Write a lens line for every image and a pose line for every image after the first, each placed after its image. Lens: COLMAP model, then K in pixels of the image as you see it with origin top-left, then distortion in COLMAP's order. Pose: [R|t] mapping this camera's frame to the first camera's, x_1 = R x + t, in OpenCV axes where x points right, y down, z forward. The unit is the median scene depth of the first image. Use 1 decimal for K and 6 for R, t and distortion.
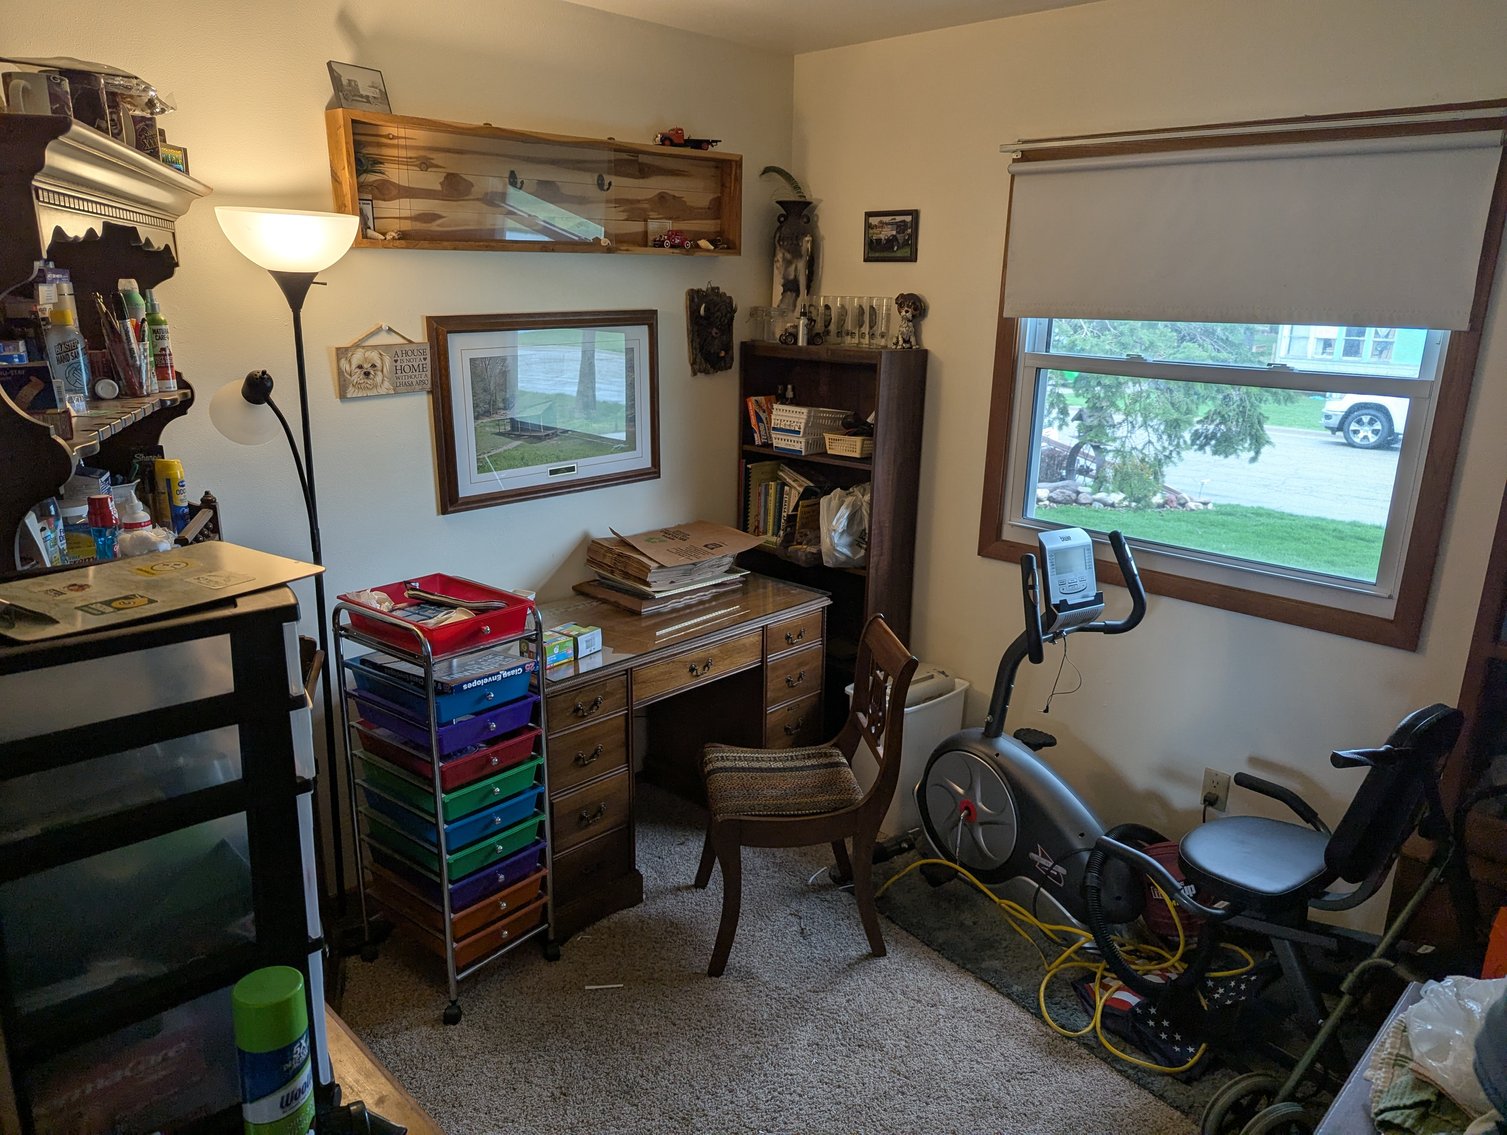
lens RADIAL K [[1068.3, 0, 752.4], [0, 1068.3, 570.2], [0, 0, 1]] dist [0.034919, -0.004053]
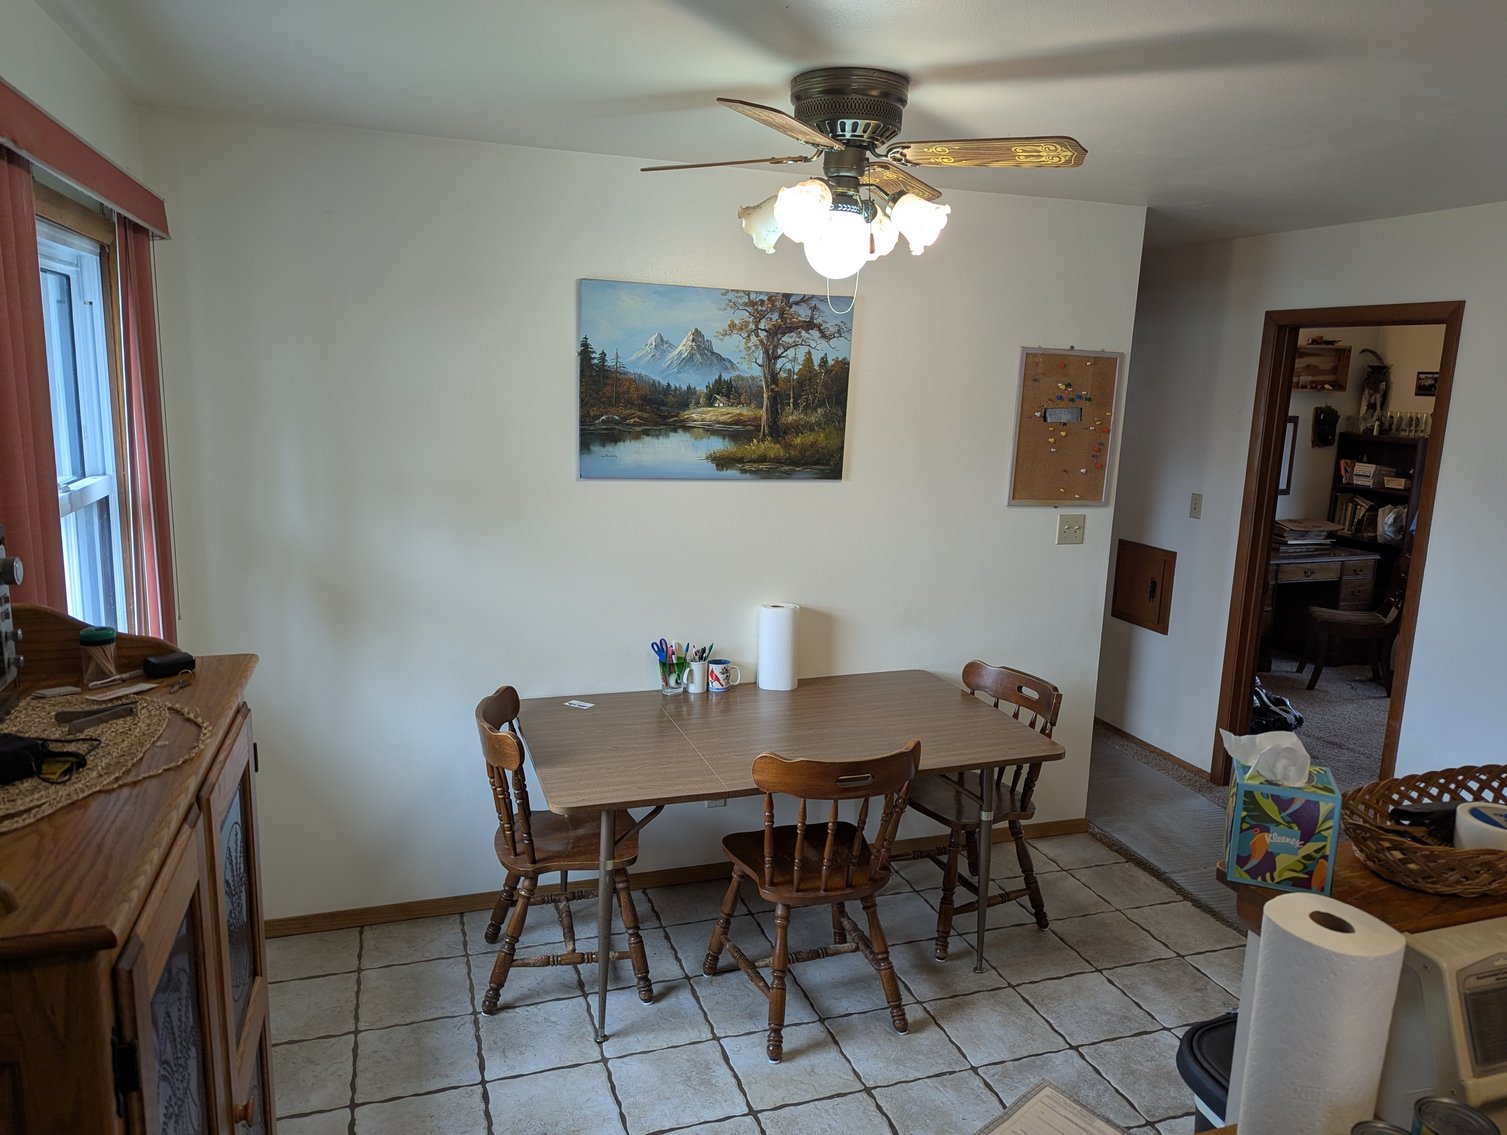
lens RADIAL K [[1068.3, 0, 751.5], [0, 1068.3, 563.6], [0, 0, 1]] dist [0.034919, -0.004053]
pose [[0.893473, 0.088752, -0.440261, -0.087710], [-0.133601, 0.988425, -0.071876, 0.340875], [0.428786, 0.123039, 0.894988, -1.327371]]
